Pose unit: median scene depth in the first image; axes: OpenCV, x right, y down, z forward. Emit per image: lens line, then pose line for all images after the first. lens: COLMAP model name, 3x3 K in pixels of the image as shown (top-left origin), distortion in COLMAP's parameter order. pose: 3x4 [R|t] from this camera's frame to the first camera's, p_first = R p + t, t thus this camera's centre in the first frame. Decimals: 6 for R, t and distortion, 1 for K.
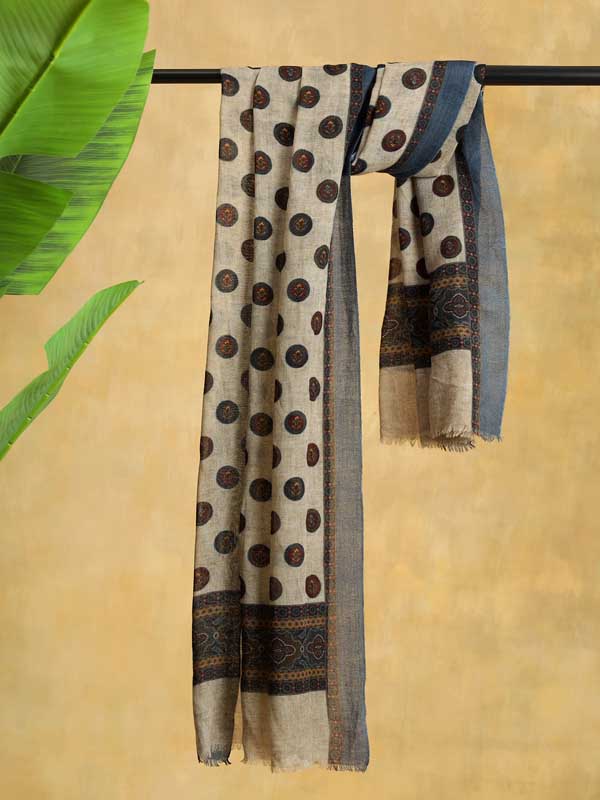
lens RADIAL K [[3509.5, 0, 326.5], [0, 3509.5, 408.5], [0, 0, 1]] dist [0.348111, 0.000000]
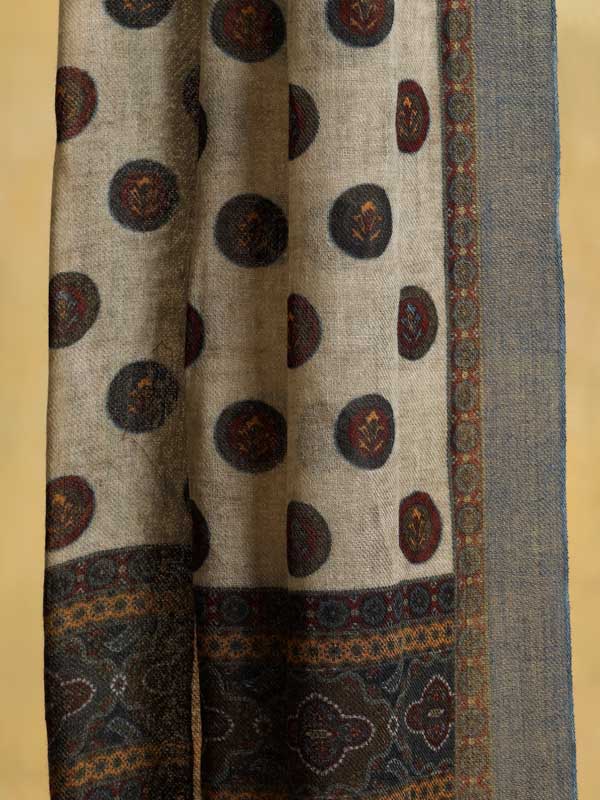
lens RADIAL K [[3256.9, 0, 299.5], [0, 3256.9, 400.9], [0, 0, 1]] dist [-0.032018, 0.000000]
pose [[0.998023, -0.021020, 0.059227, -0.031985], [0.019146, 0.999304, 0.032019, 0.029150], [-0.059858, -0.030822, 0.997731, 0.700178]]
